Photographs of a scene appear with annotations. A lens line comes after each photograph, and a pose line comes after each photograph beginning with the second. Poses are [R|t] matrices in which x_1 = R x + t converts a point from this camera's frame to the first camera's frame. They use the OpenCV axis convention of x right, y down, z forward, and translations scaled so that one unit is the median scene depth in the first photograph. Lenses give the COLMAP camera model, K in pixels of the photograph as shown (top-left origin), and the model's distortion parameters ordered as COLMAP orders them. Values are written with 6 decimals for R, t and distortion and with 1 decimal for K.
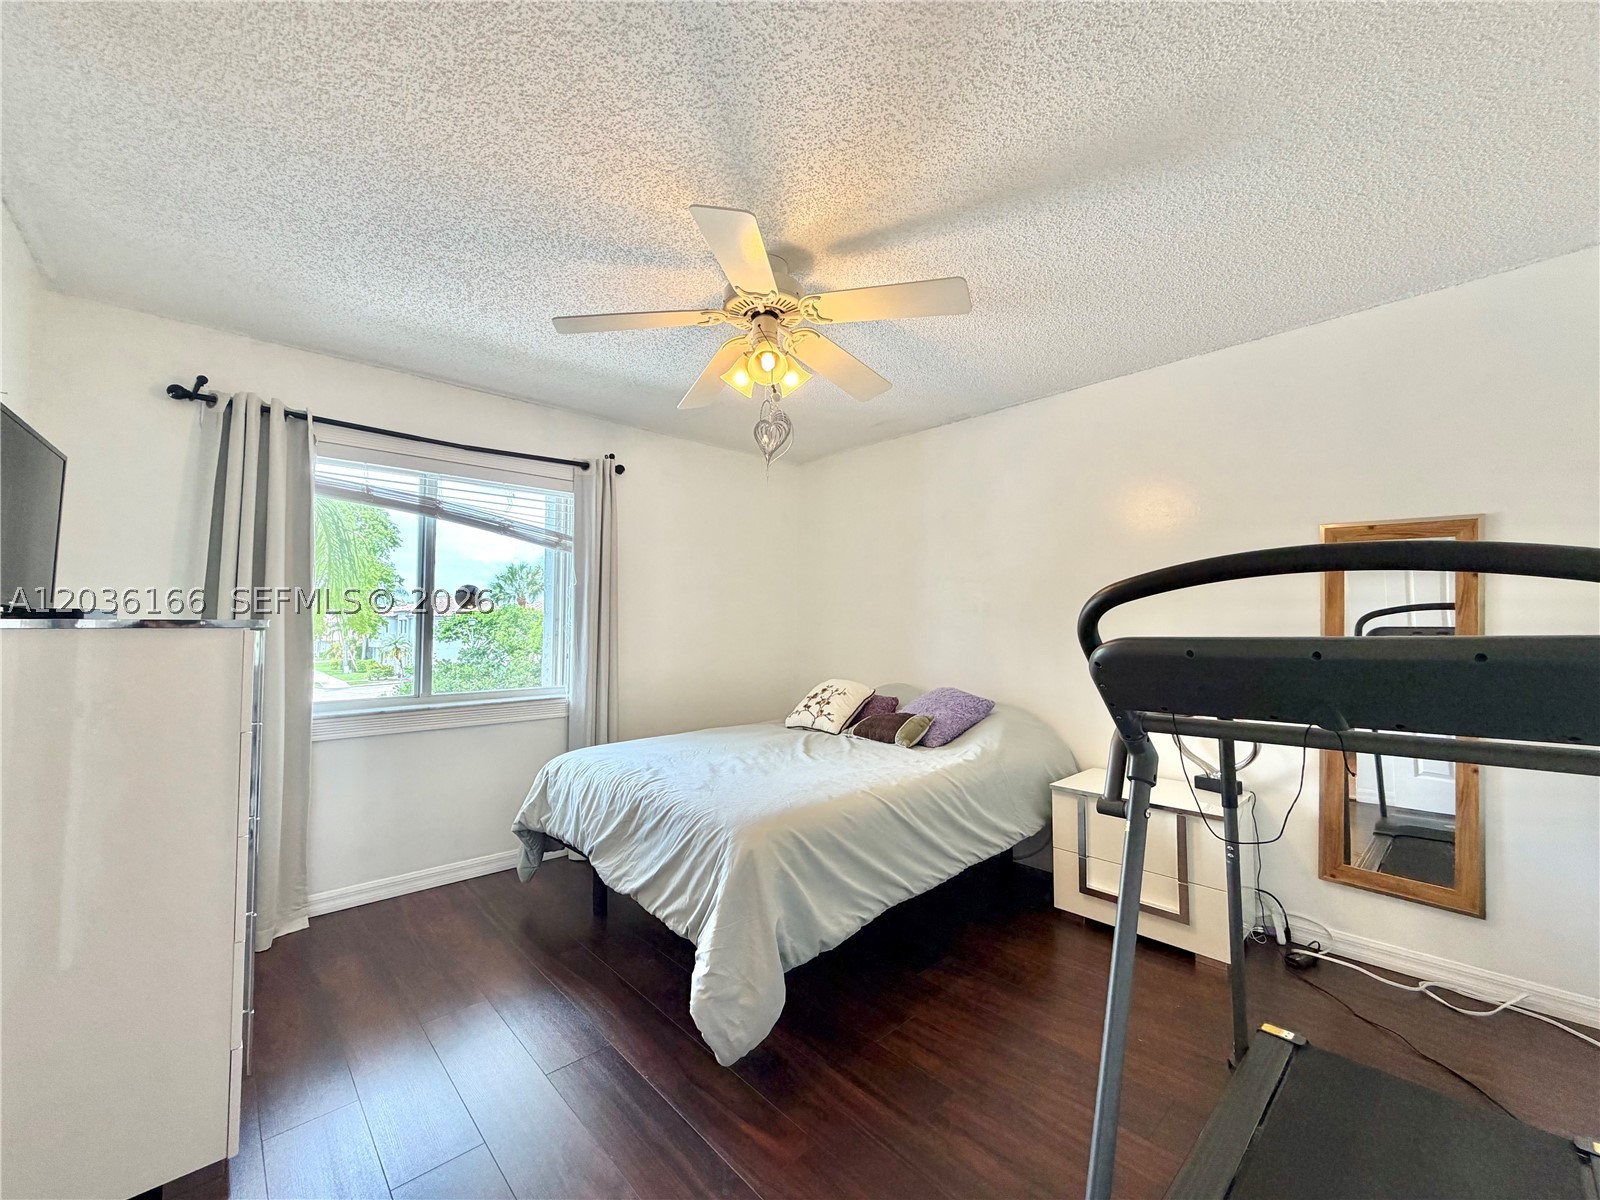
lens RADIAL K [[637.2, 0, 796.0], [0, 637.2, 604.4], [0, 0, 1]] dist [0.000528, 0.000647]
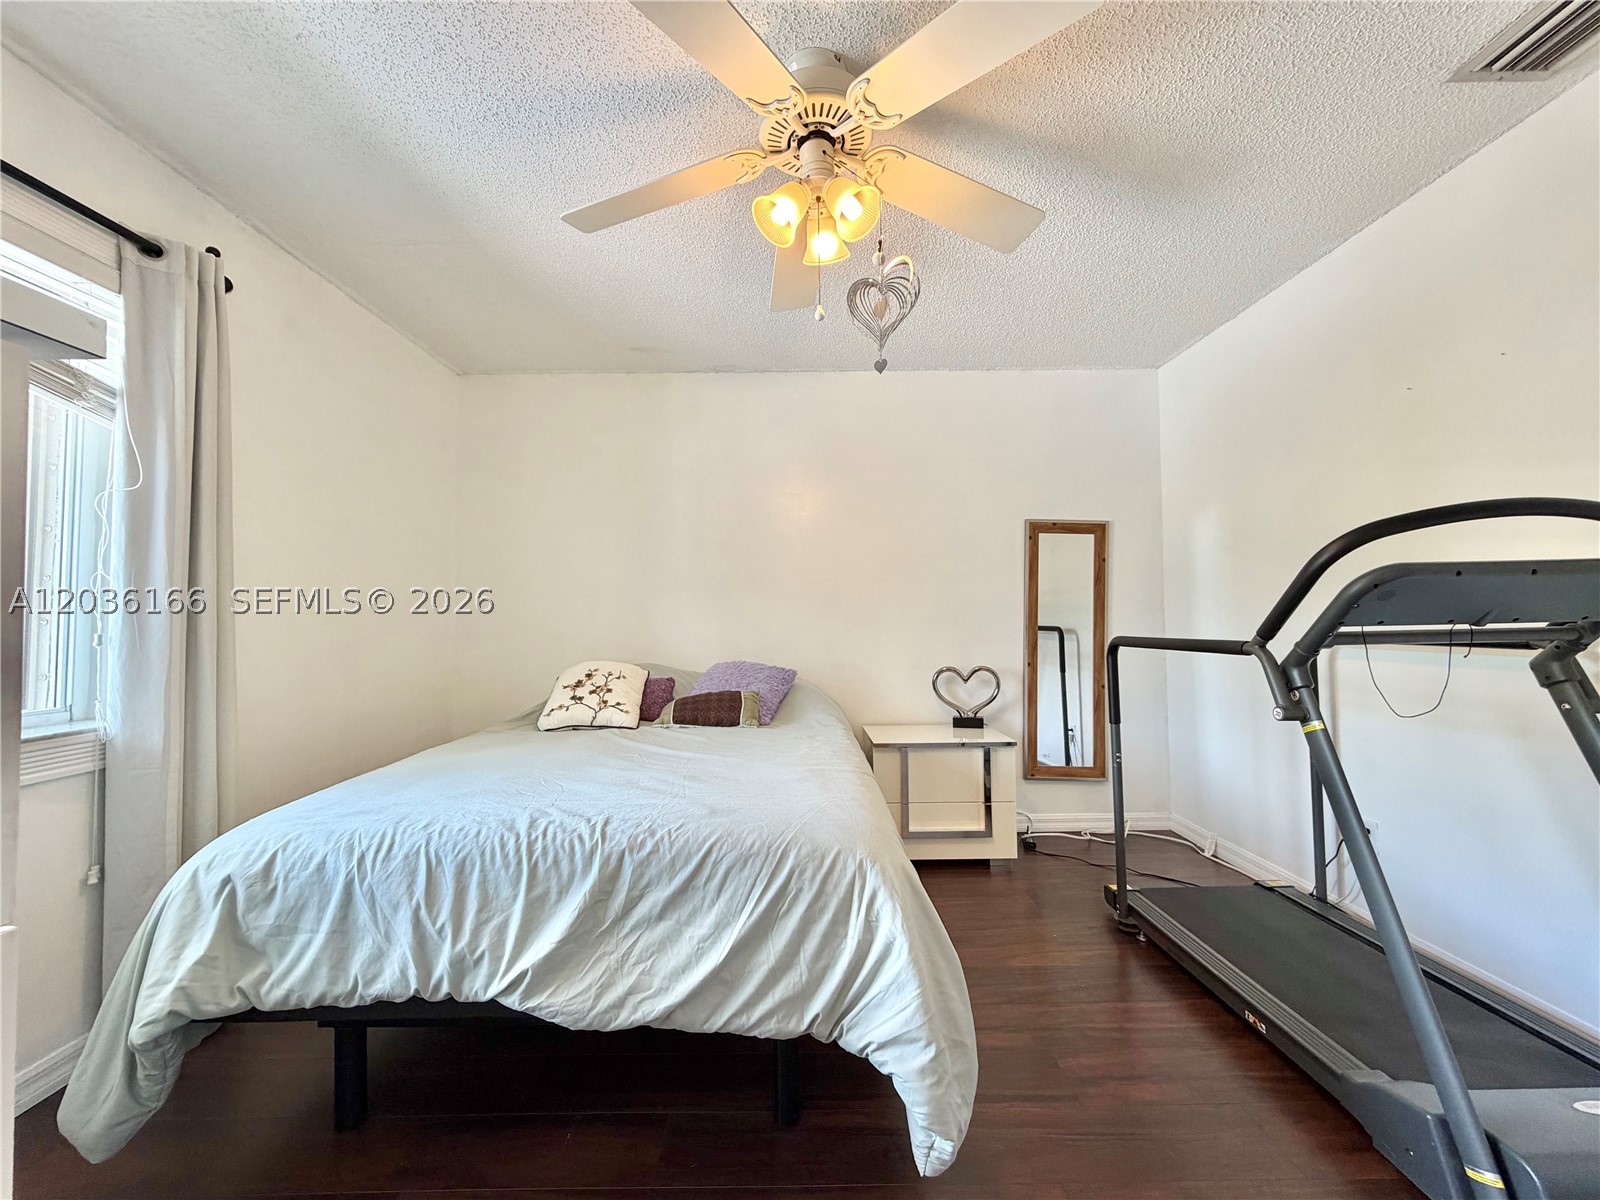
lens RADIAL K [[637.2, 0, 796.0], [0, 637.2, 603.3], [0, 0, 1]] dist [0.000528, 0.000647]
pose [[0.678945, 0.012825, 0.734077, -0.469135], [-0.017585, 0.999845, -0.001204, 0.060200], [-0.733978, -0.012091, 0.679065, 0.405857]]
